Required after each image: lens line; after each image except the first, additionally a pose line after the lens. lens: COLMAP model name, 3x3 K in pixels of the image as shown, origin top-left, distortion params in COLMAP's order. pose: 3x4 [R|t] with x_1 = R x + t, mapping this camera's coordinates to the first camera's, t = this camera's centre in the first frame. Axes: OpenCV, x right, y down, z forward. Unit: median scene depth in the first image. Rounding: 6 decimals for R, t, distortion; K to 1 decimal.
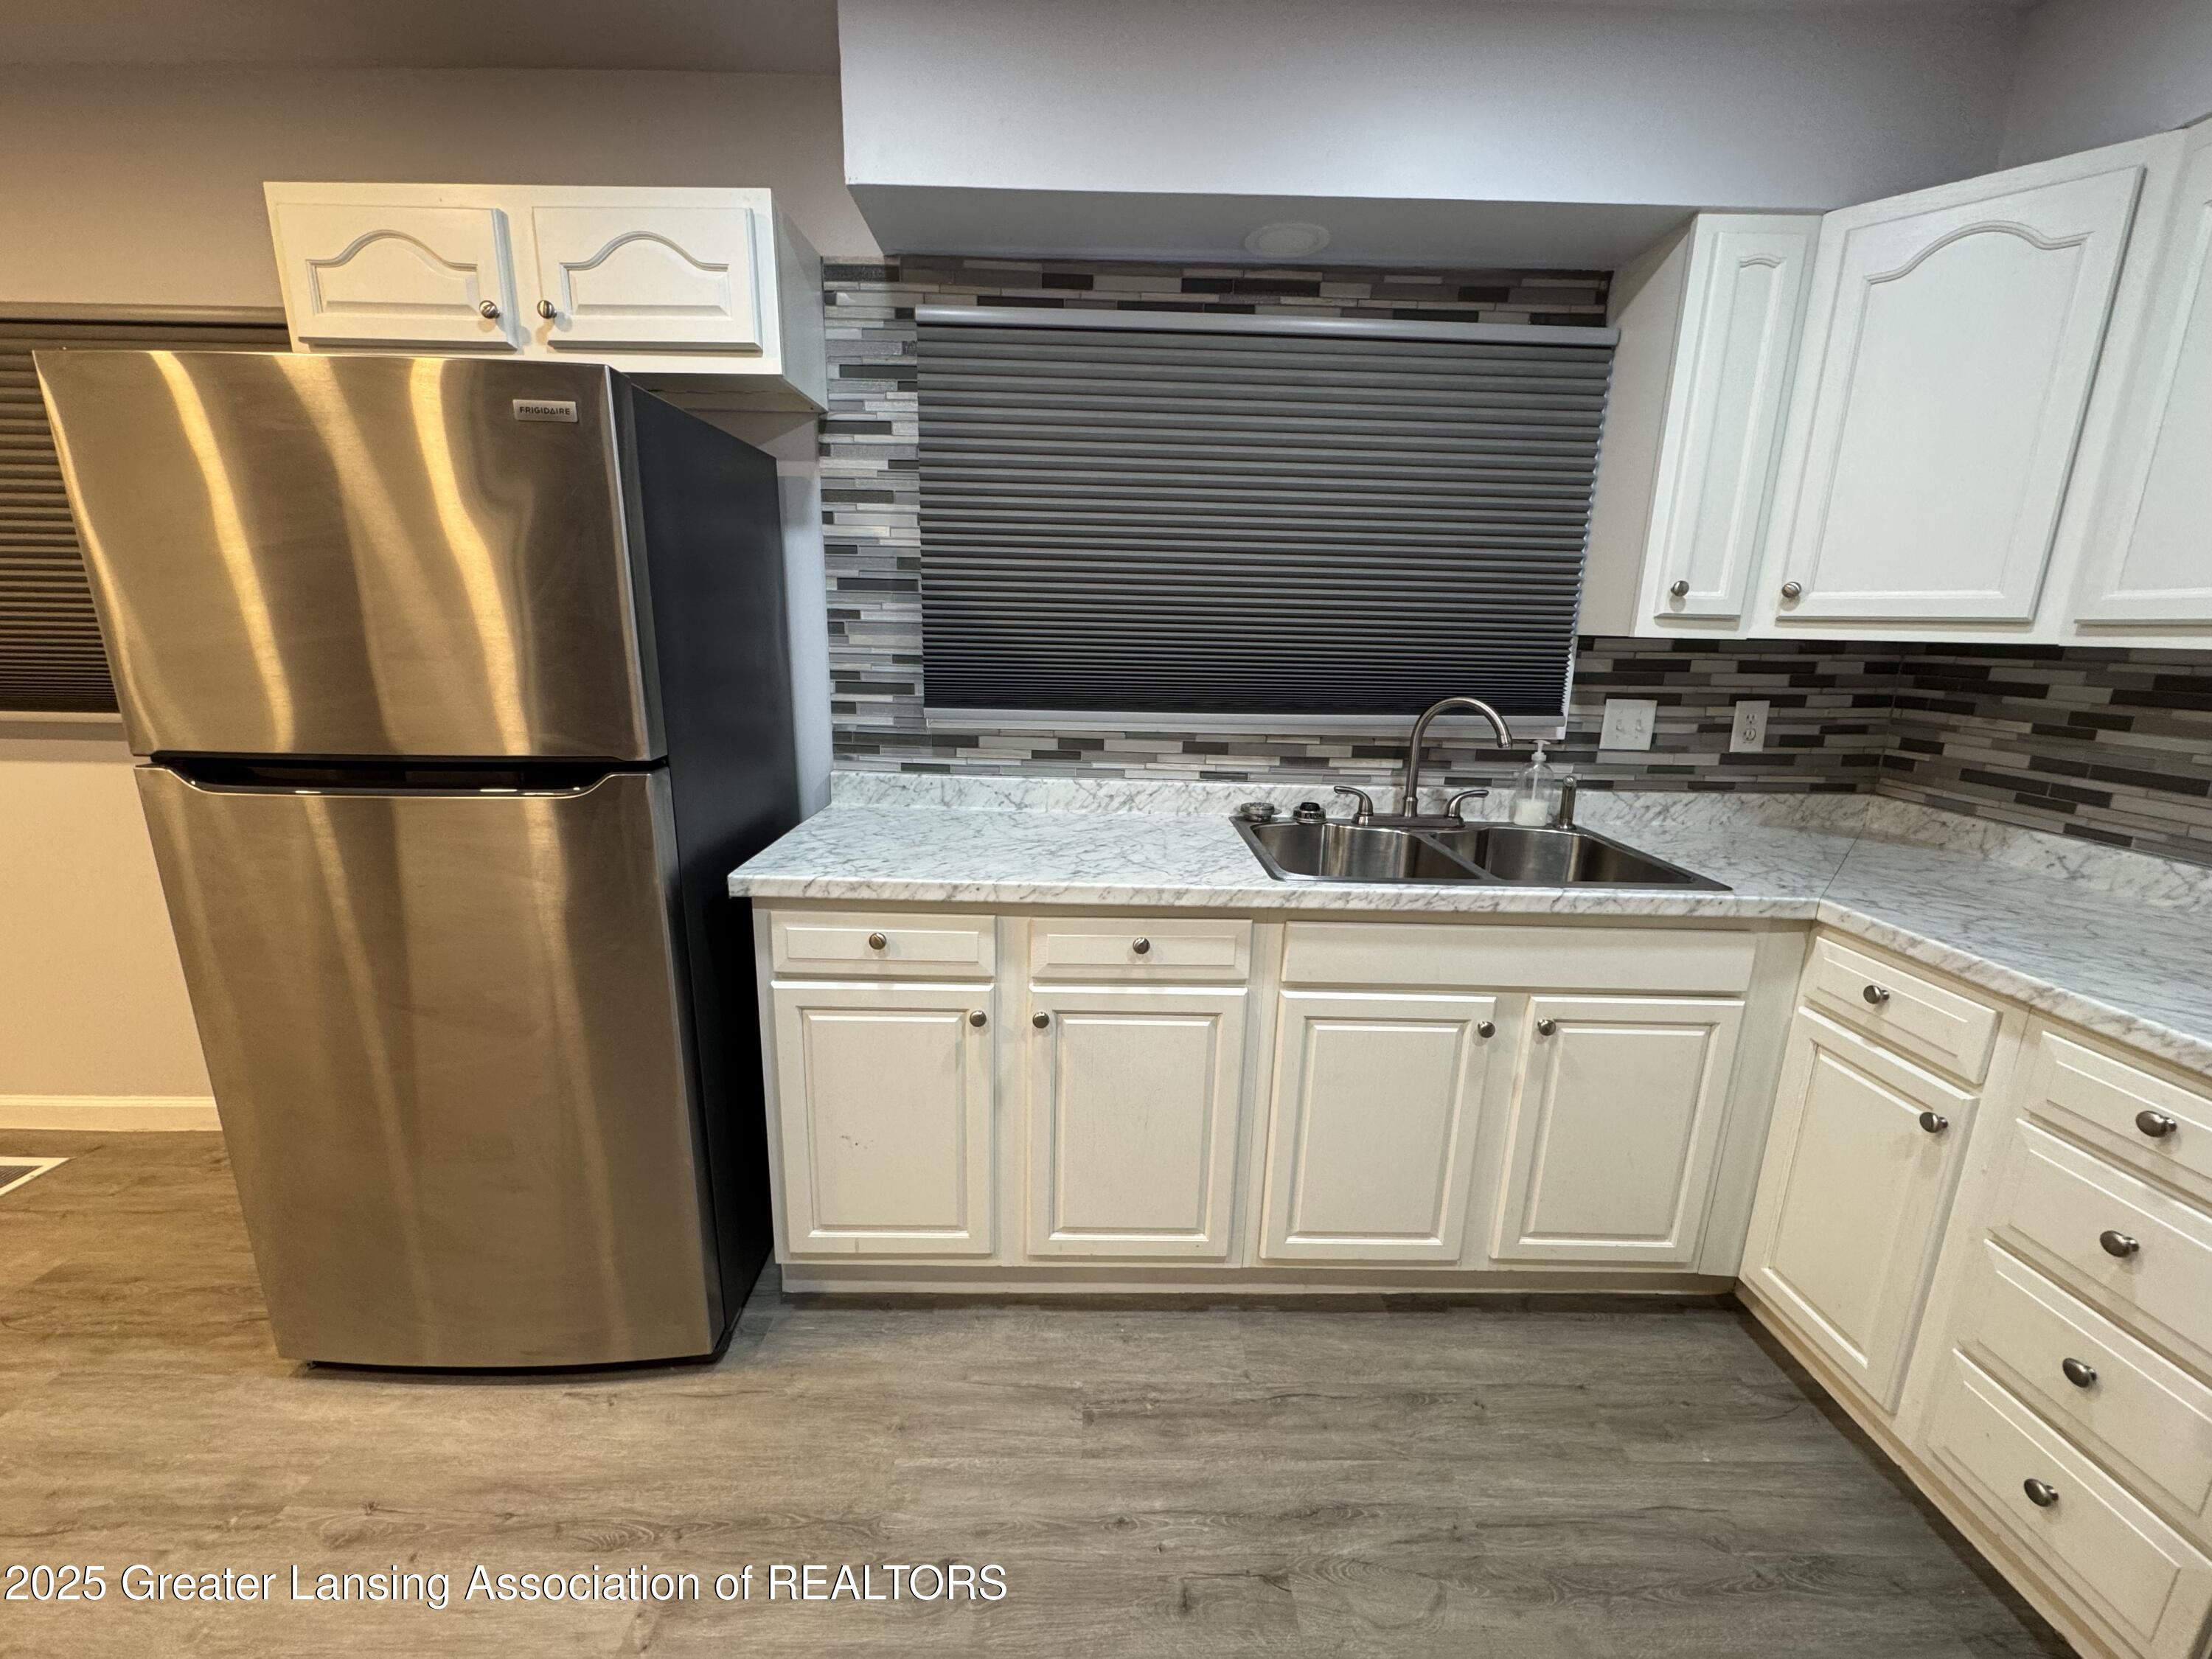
lens RADIAL K [[888.1, 0, 1106.0], [0, 888.1, 829.5], [0, 0, 1]] dist [-0.000208, 0.000831]
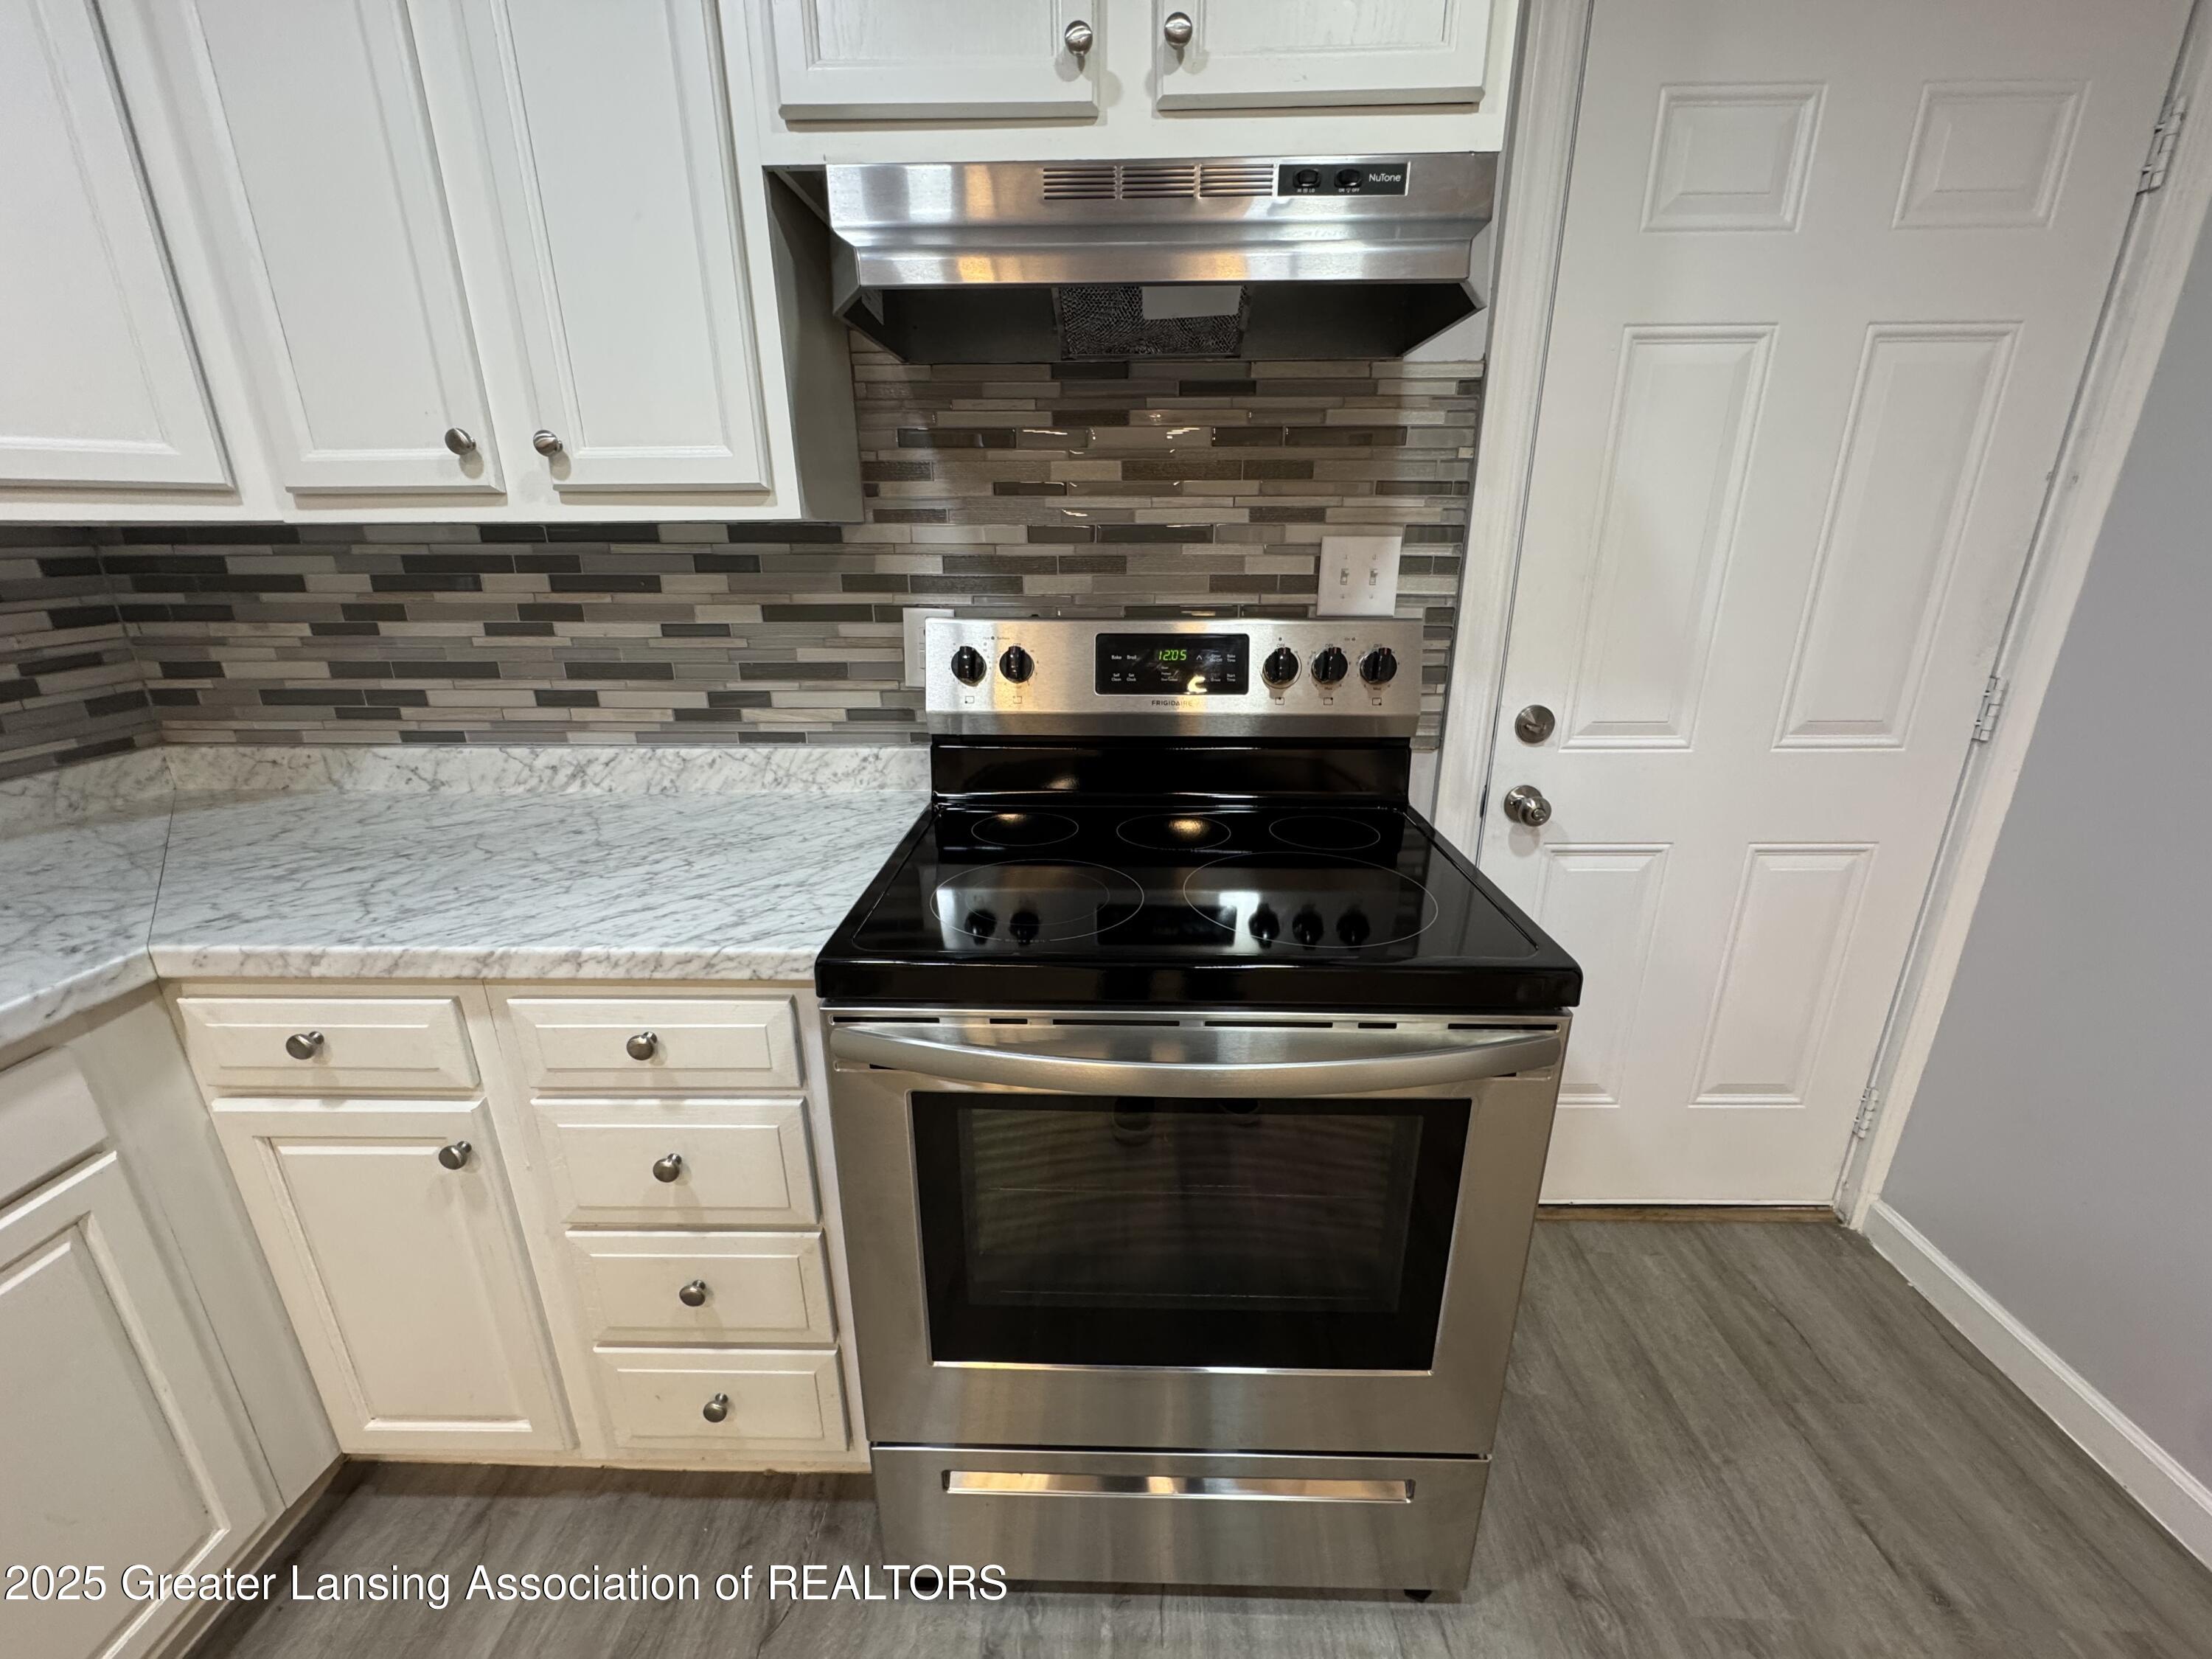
lens RADIAL K [[881.8, 0, 1106.0], [0, 881.8, 829.5], [0, 0, 1]] dist [-0.002929, -0.000721]
pose [[0.045660, -0.337699, 0.940146, 0.283773], [0.229658, 0.919468, 0.319118, -0.039089], [-0.972200, 0.201341, 0.119539, 0.256679]]
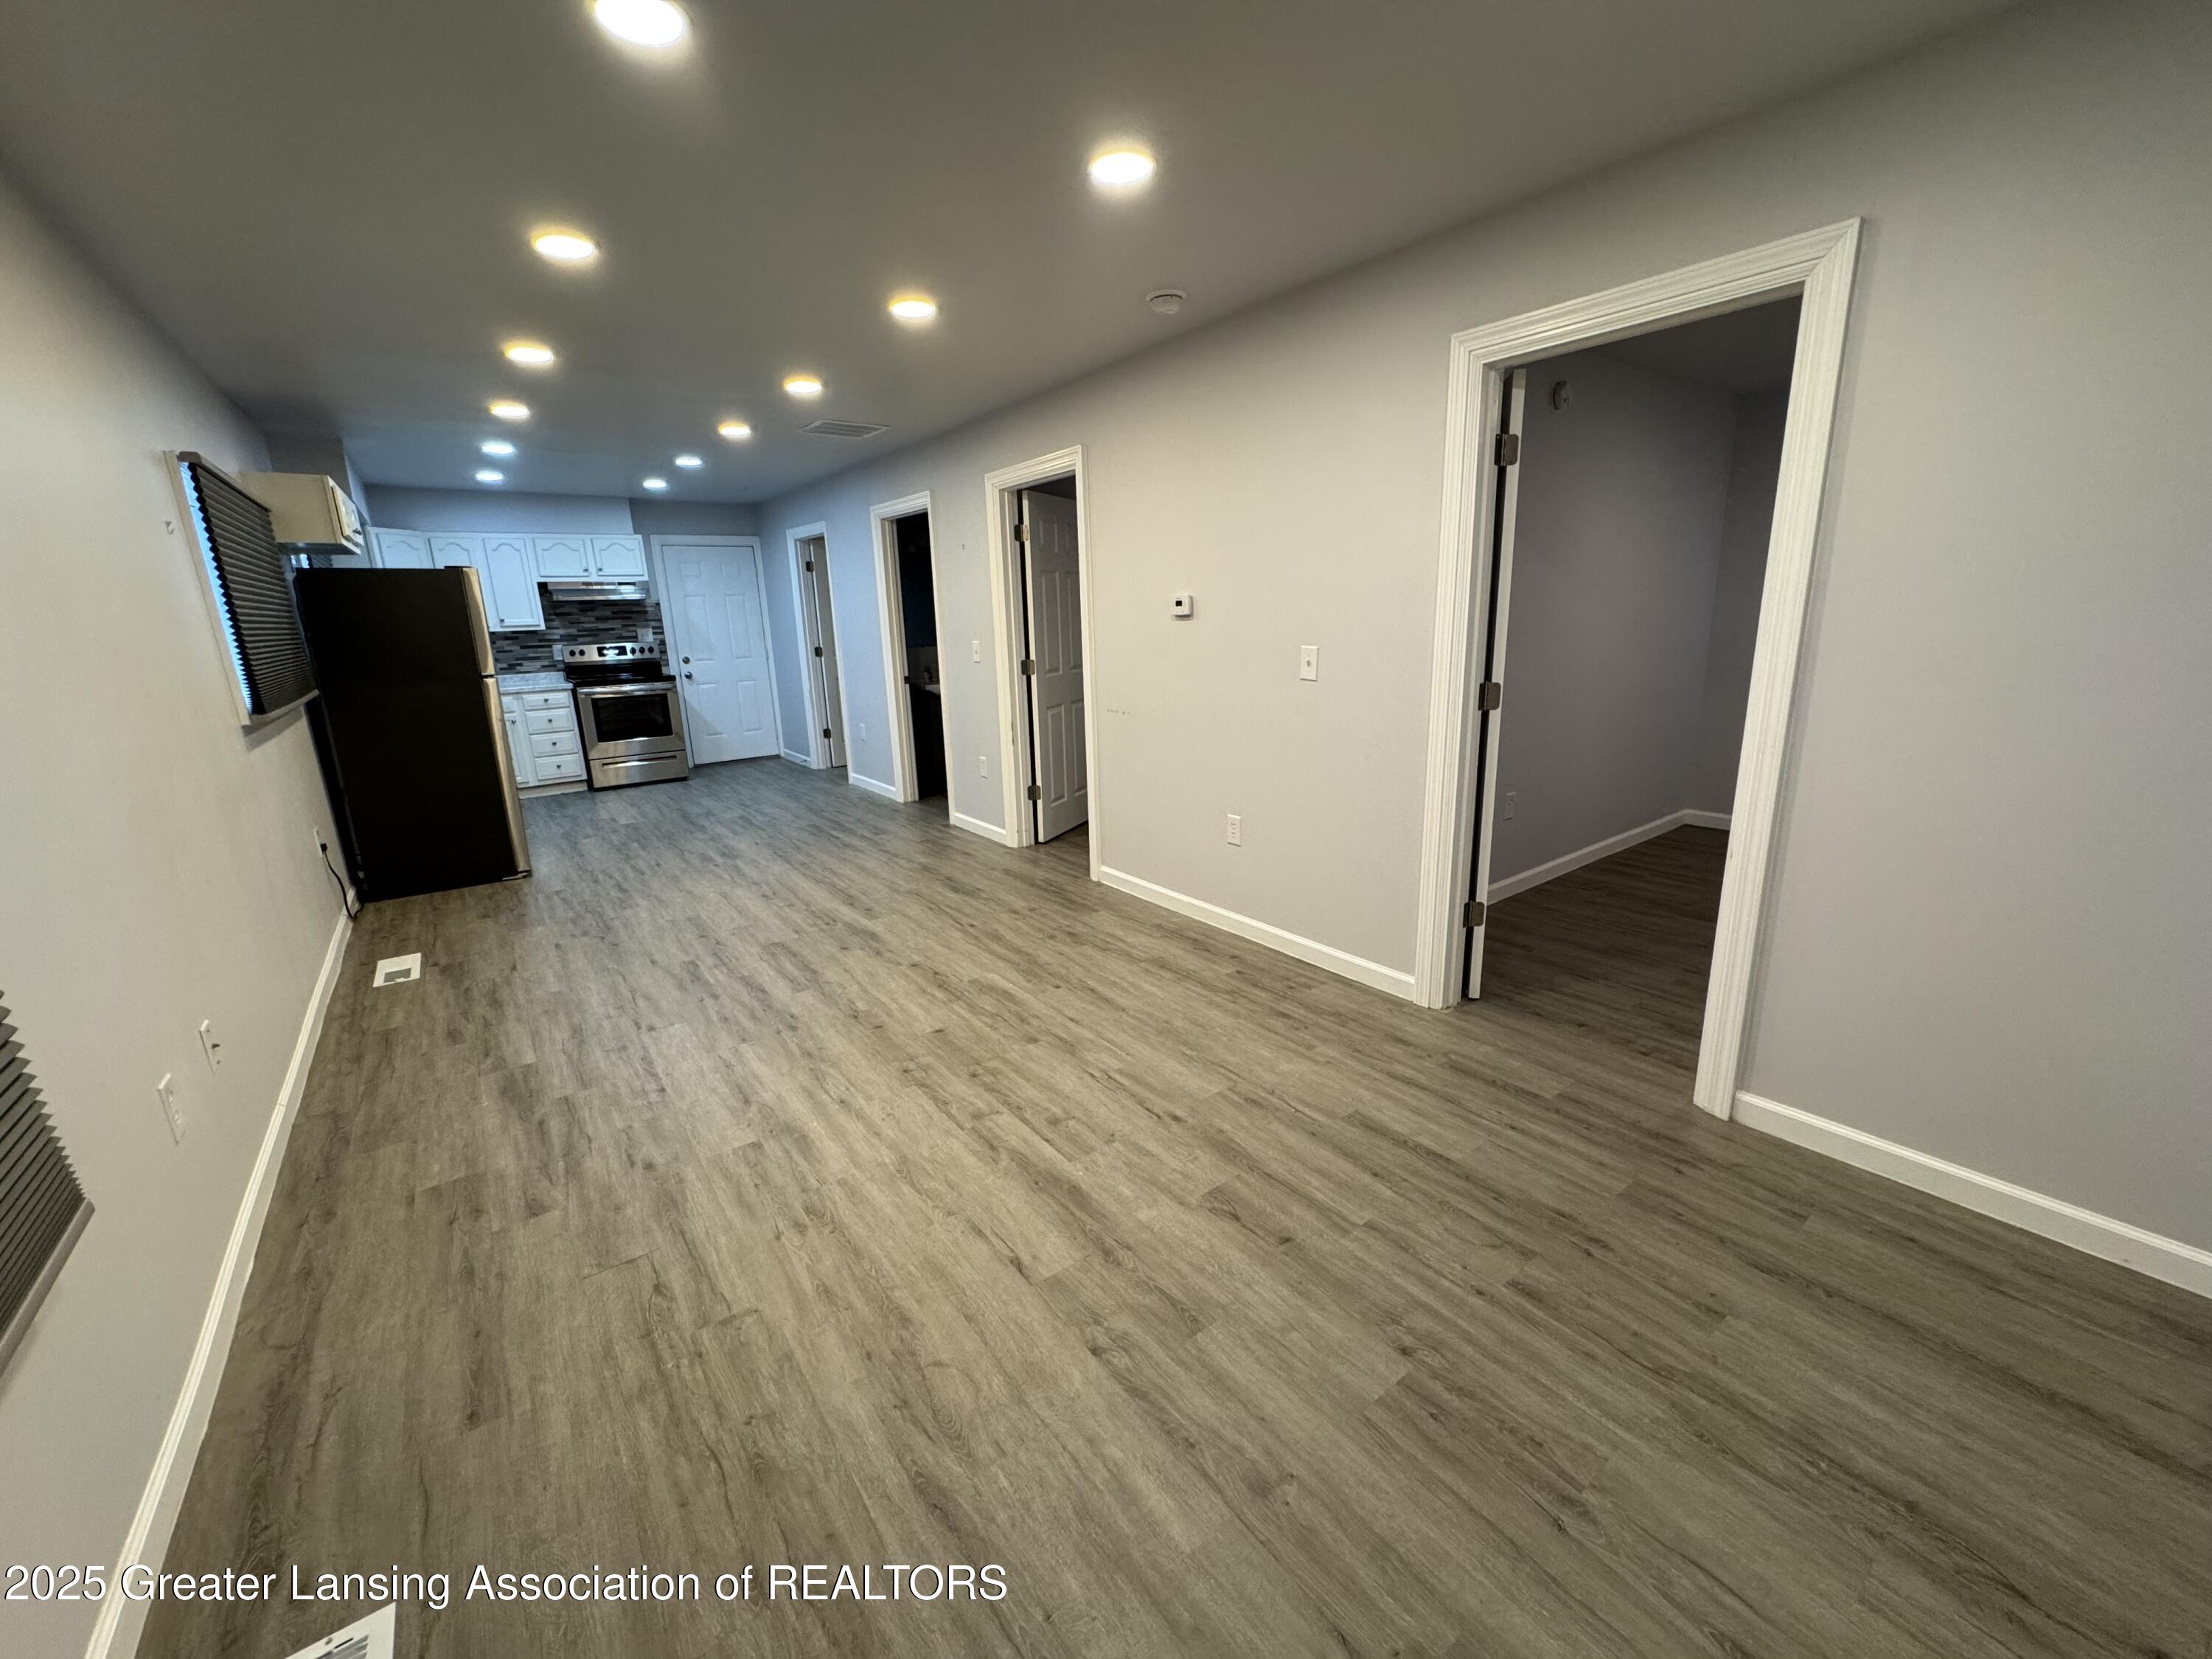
lens RADIAL K [[881.8, 0, 1106.0], [0, 881.8, 829.5], [0, 0, 1]] dist [-0.002929, -0.000721]
pose [[-0.589928, -0.201823, 0.781826, -7.803718], [0.199240, 0.901935, 0.383166, -0.540946], [-0.782488, 0.381812, -0.491866, 1.346518]]
